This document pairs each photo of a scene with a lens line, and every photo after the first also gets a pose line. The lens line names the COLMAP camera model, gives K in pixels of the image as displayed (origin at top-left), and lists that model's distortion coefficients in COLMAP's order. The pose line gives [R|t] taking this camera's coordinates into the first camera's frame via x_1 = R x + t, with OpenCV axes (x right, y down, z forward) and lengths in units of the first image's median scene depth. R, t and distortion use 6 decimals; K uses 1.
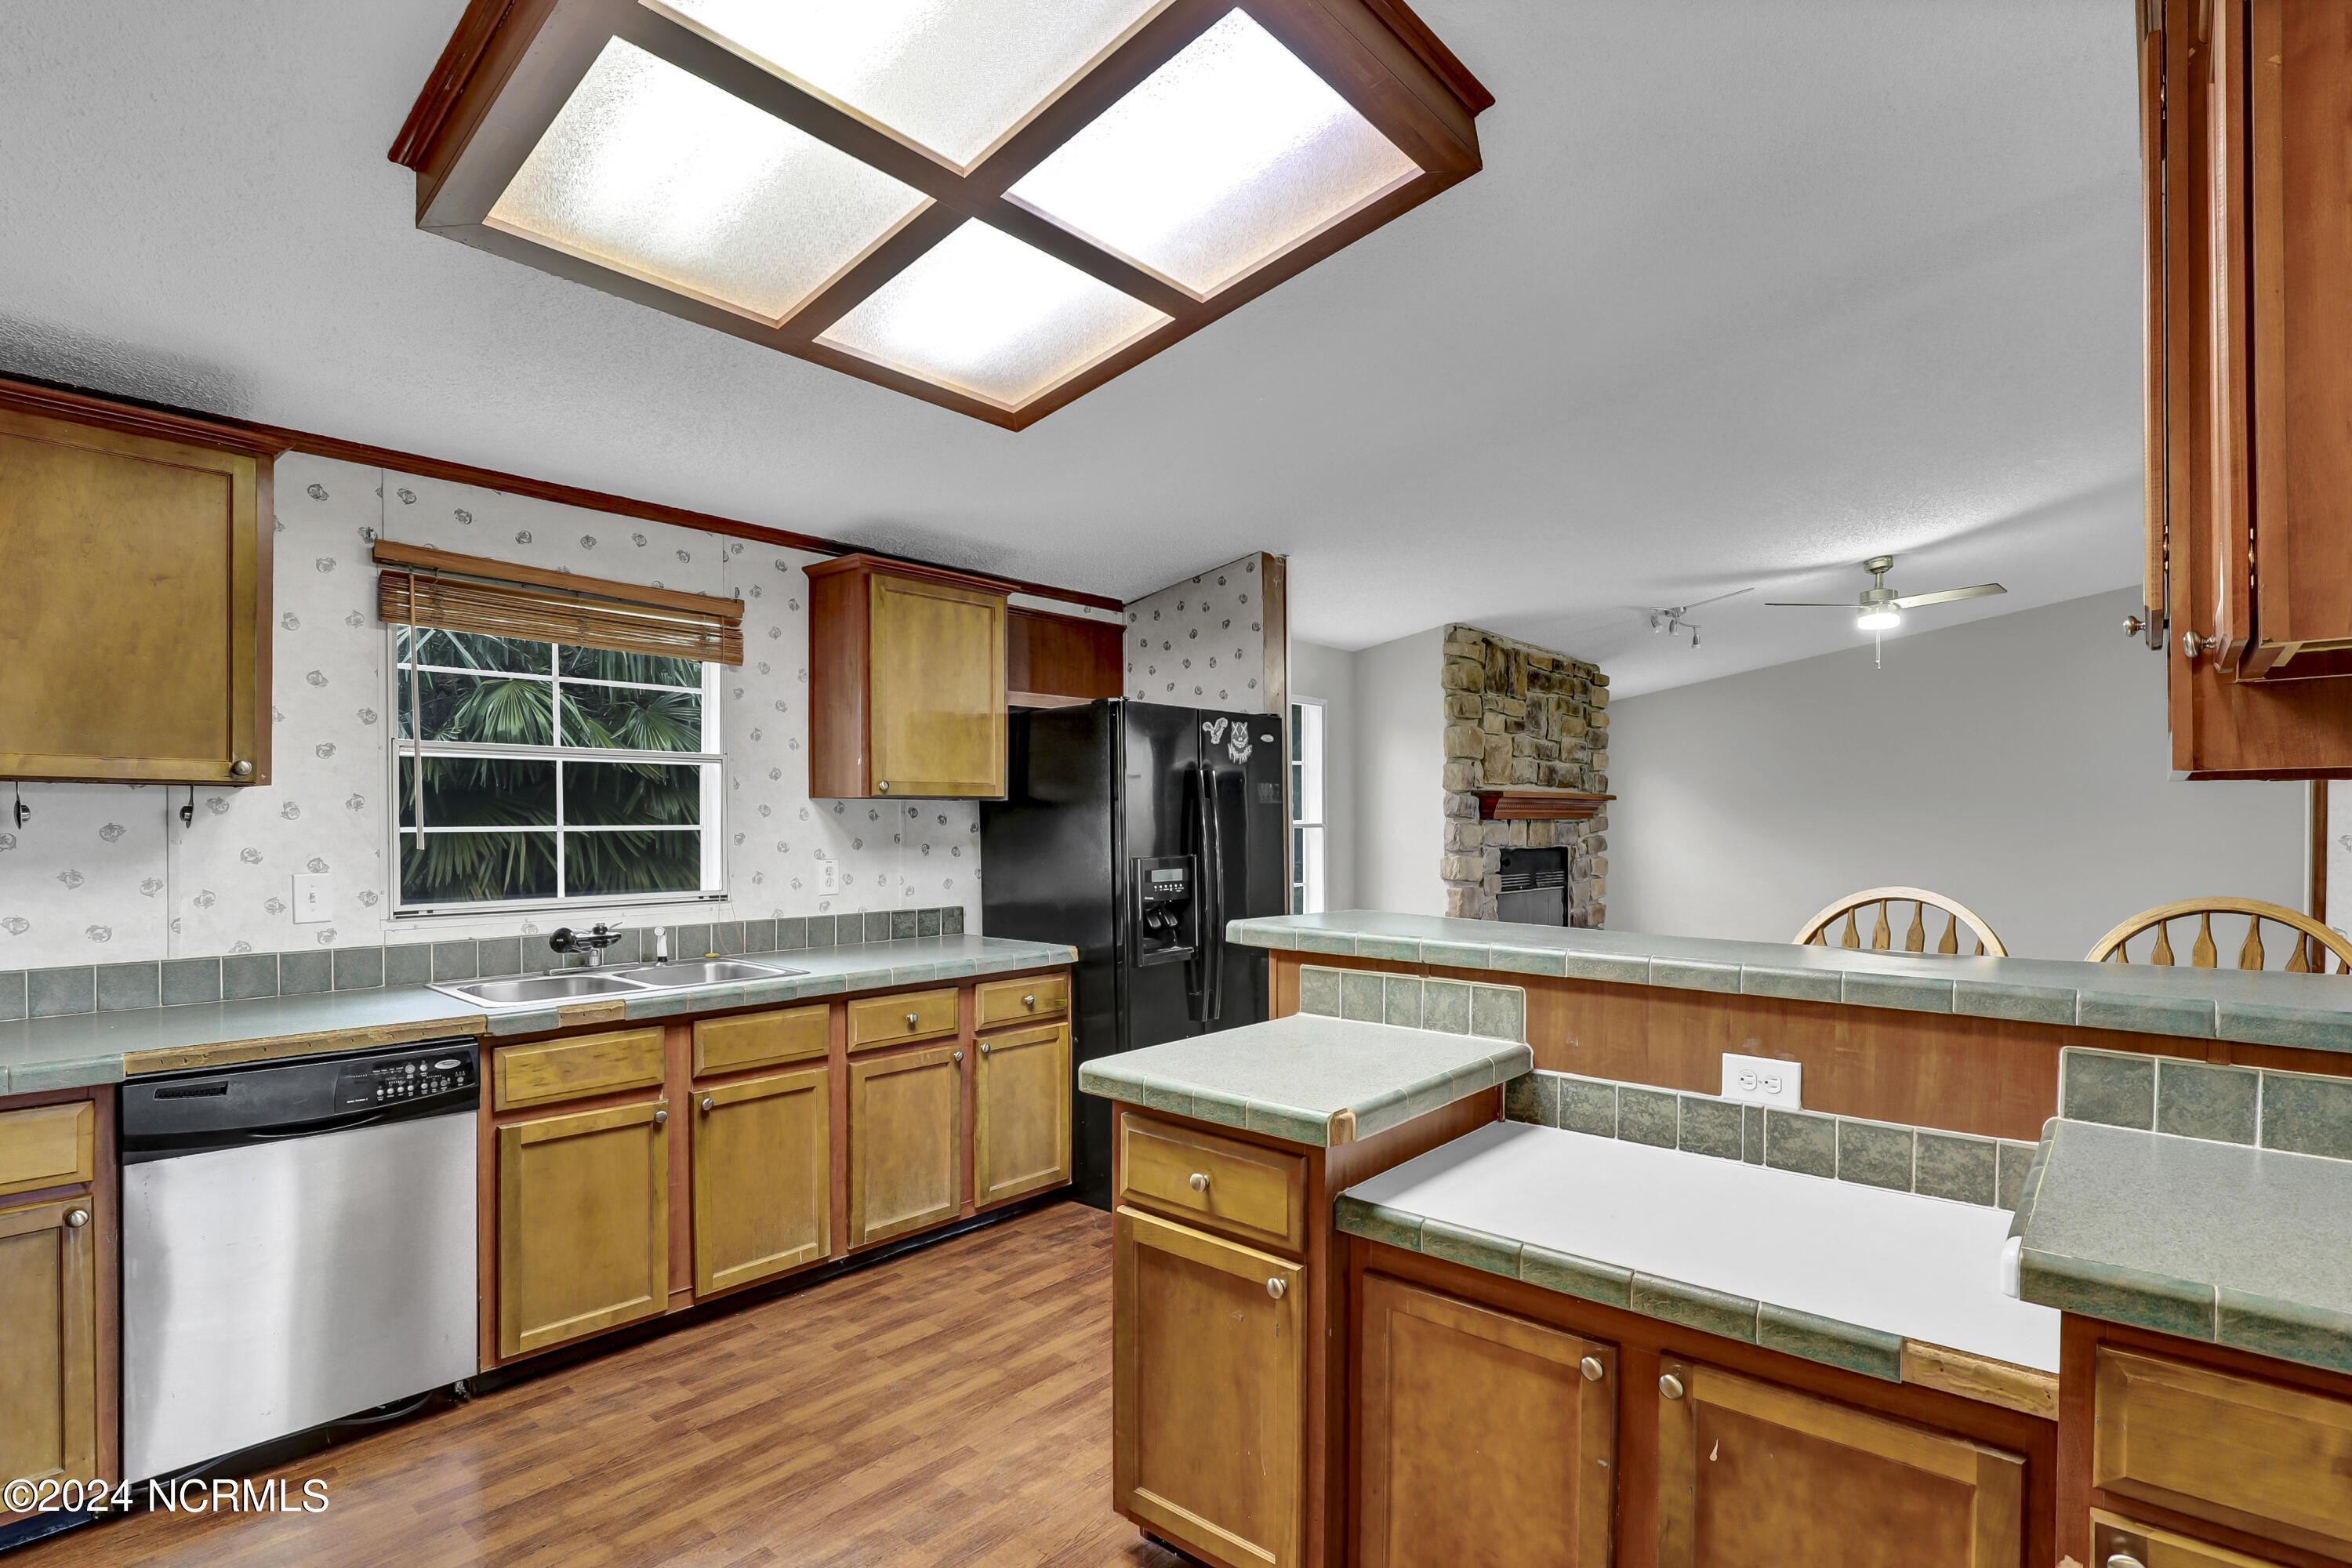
lens RADIAL K [[1102.3, 0, 1210.3], [0, 1102.3, 862.7], [0, 0, 1]] dist [-0.002213, -0.000169]
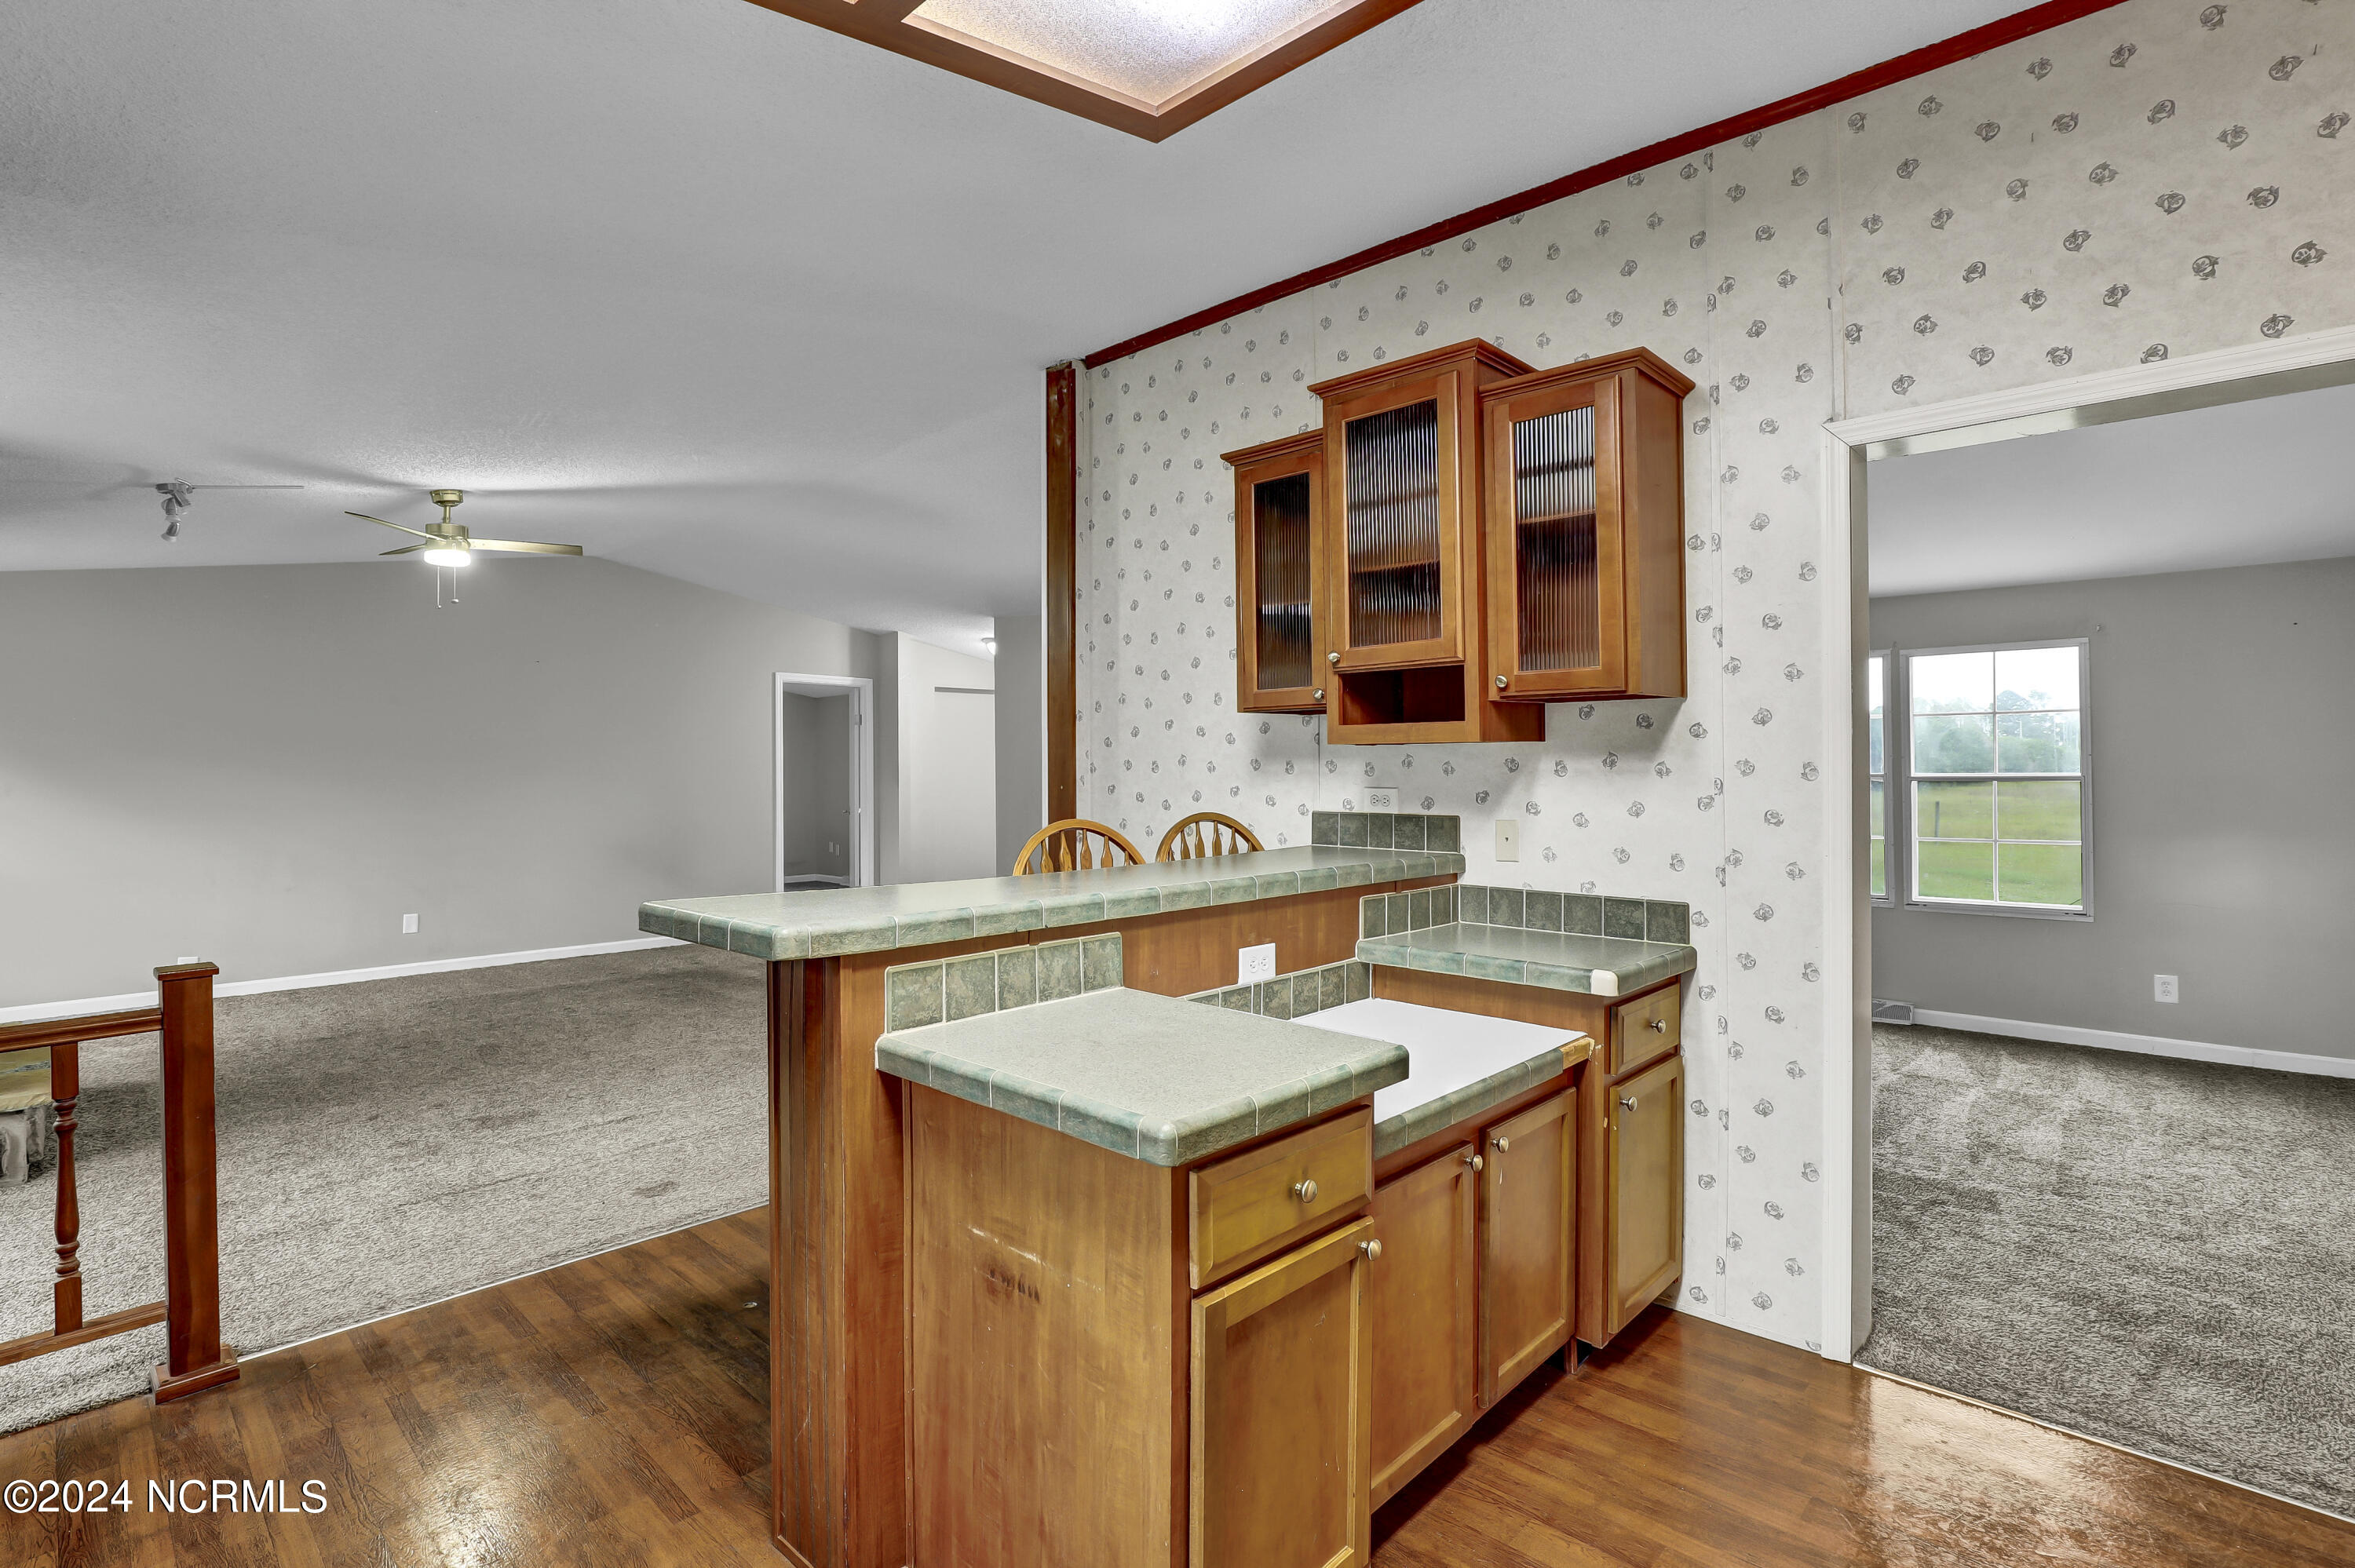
lens RADIAL K [[1103.5, 0, 1176.0], [0, 1103.5, 772.3], [0, 0, 1]] dist [-0.002213, -0.000169]
pose [[0.062357, -0.004238, 0.998045, -0.741059], [0.041842, 0.999123, 0.001628, -0.035946], [-0.997176, 0.041658, 0.062480, 0.875240]]
